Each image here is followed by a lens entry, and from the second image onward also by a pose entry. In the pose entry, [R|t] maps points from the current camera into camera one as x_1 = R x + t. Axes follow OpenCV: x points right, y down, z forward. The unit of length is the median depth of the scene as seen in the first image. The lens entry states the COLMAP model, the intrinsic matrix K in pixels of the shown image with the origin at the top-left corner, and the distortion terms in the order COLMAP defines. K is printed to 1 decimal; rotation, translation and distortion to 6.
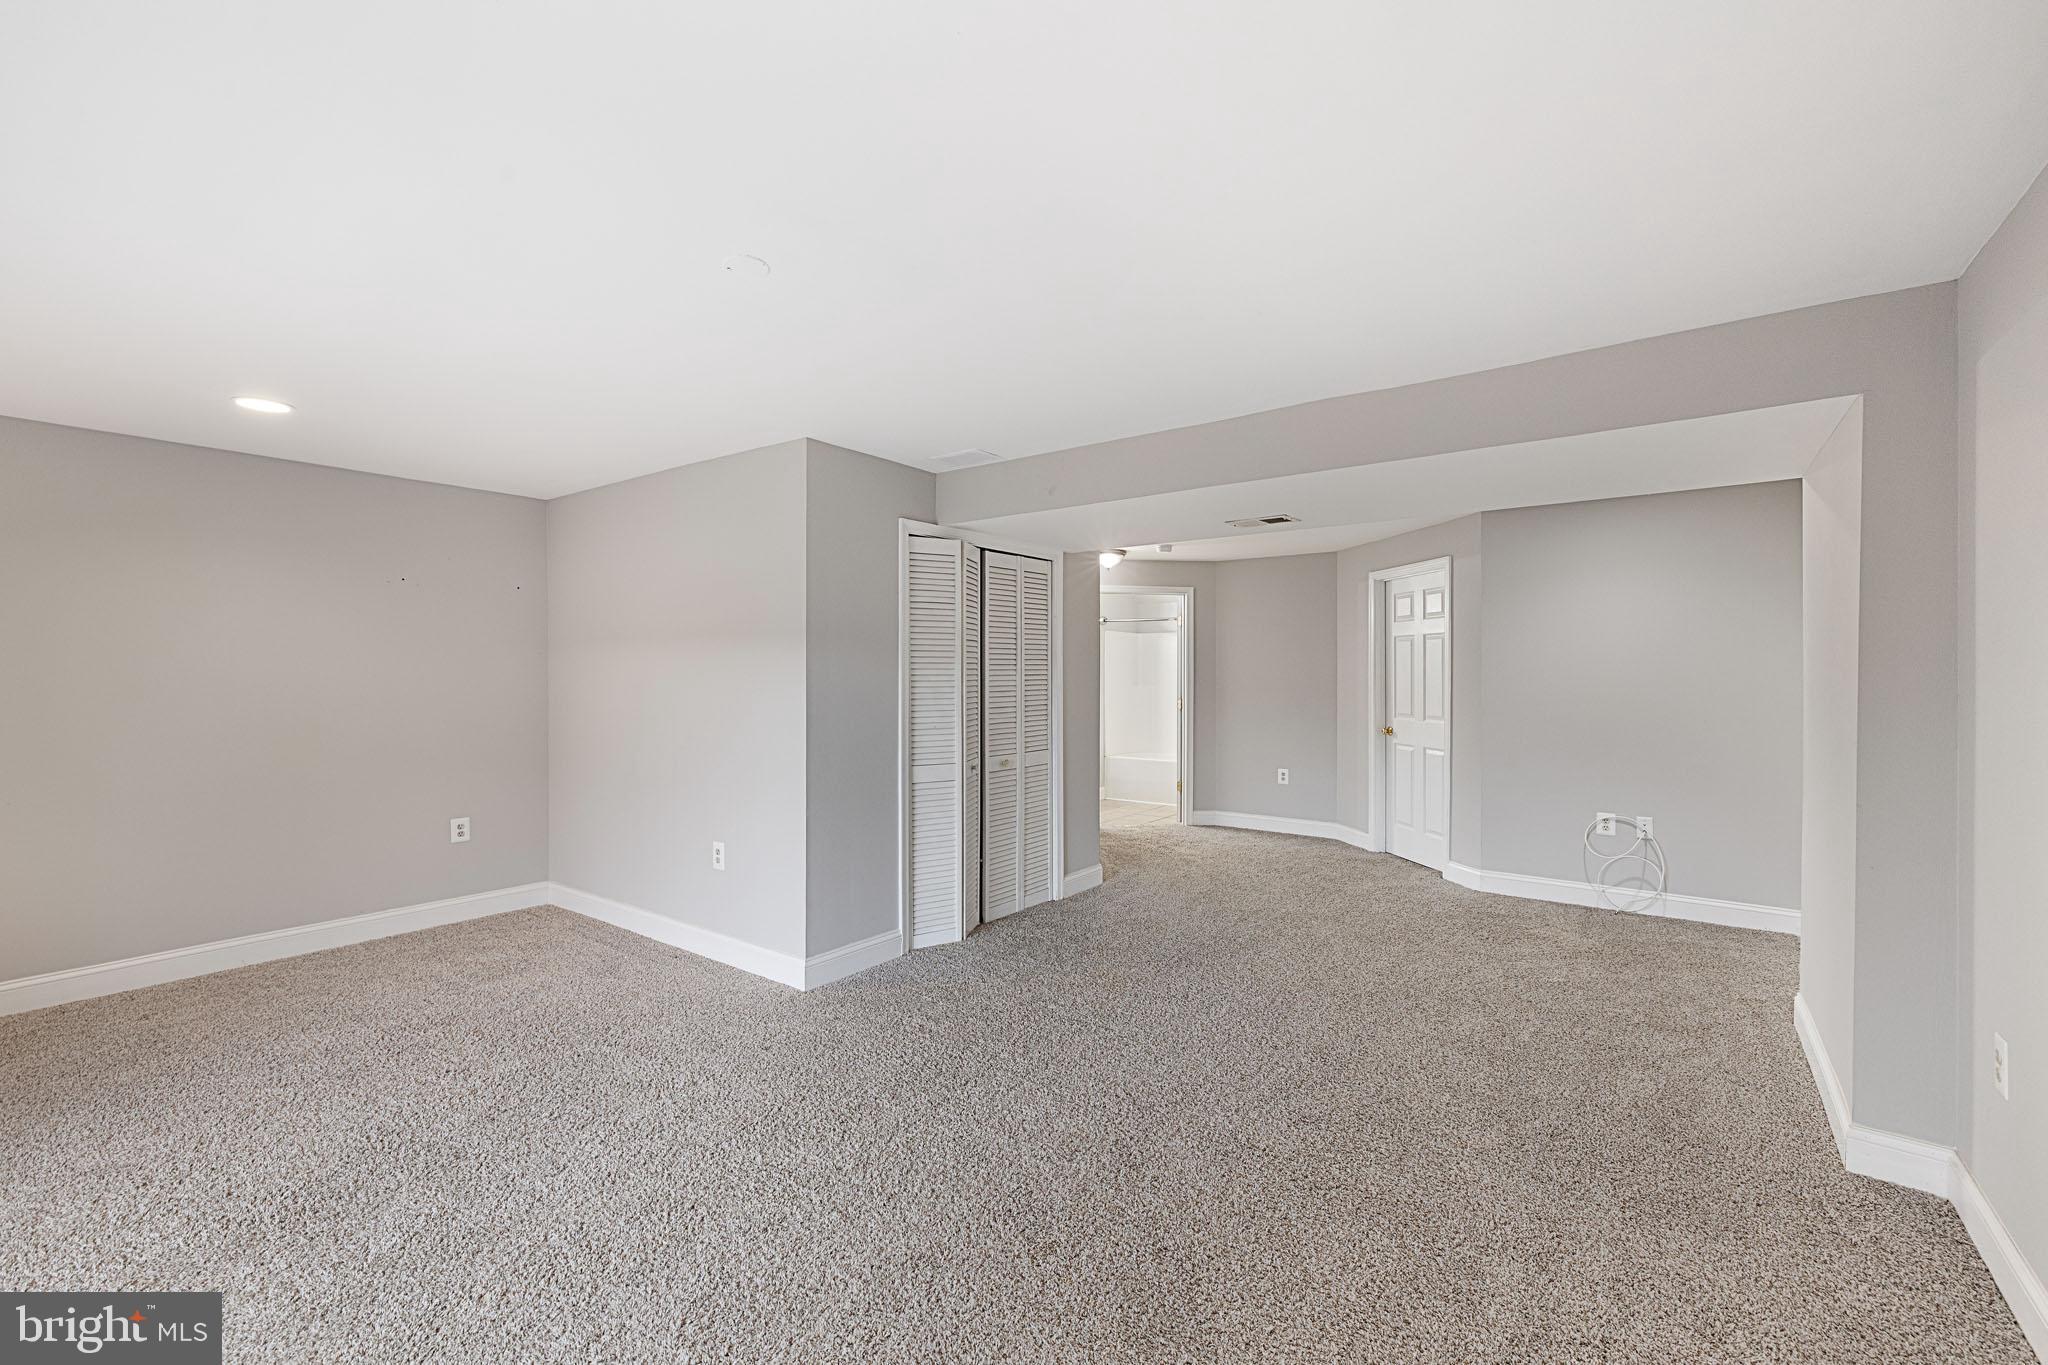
lens RADIAL K [[869.4, 0, 1025.3], [0, 869.4, 678.0], [0, 0, 1]] dist [0.010165, -0.000139]
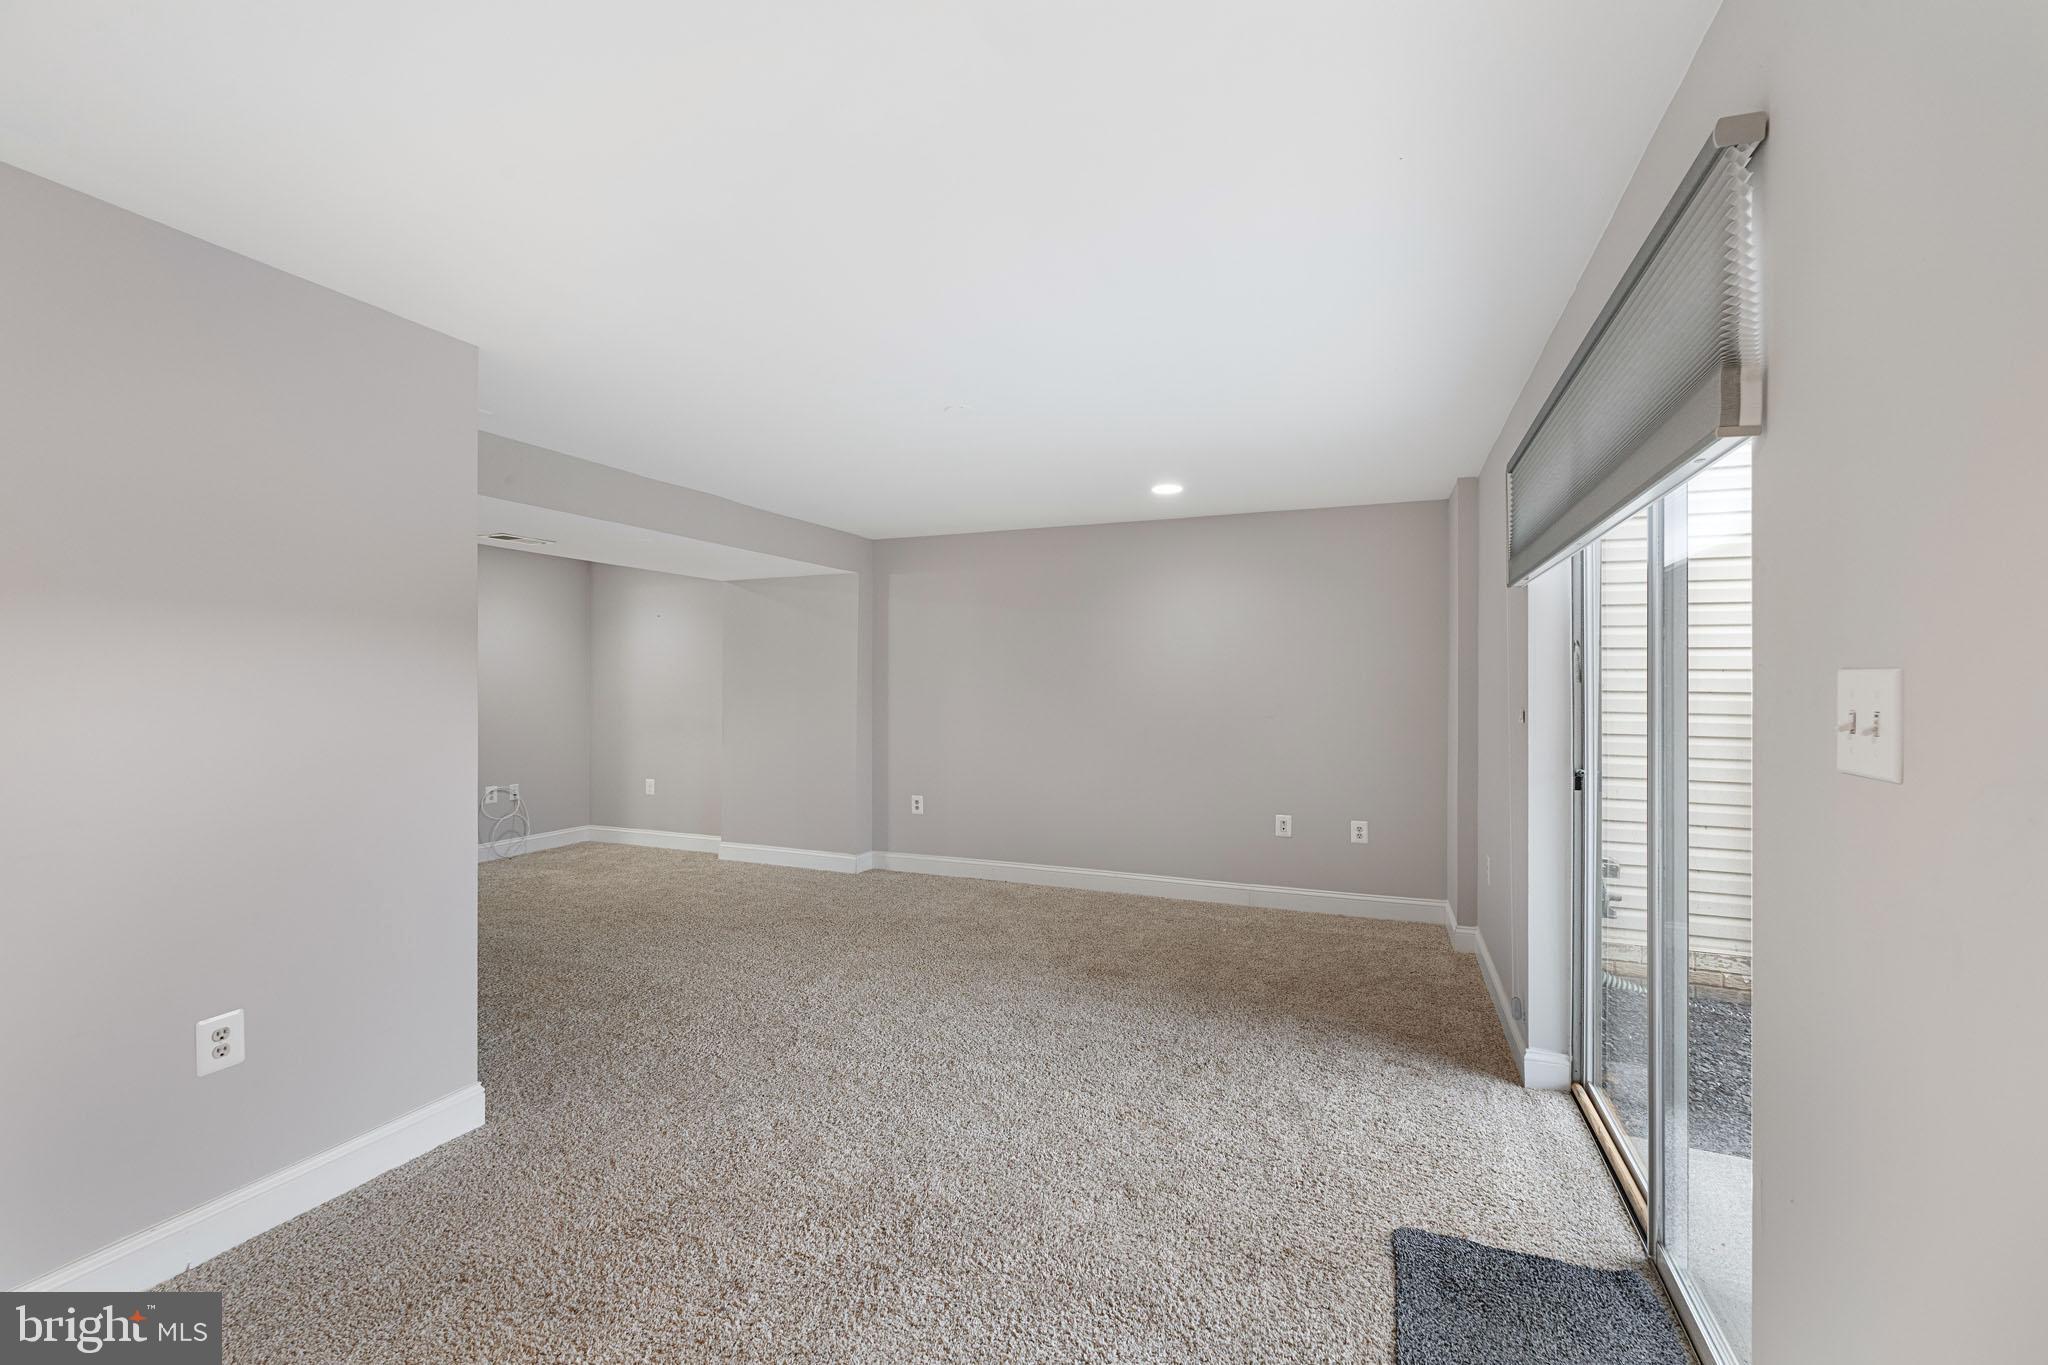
lens RADIAL K [[869.4, 0, 1023.9], [0, 869.4, 680.1], [0, 0, 1]] dist [0.010165, -0.000139]
pose [[-0.252736, -0.000277, 0.967535, -0.821429], [0.001233, 0.999999, 0.000609, -0.002864], [-0.967535, 0.001347, -0.252735, 0.585000]]
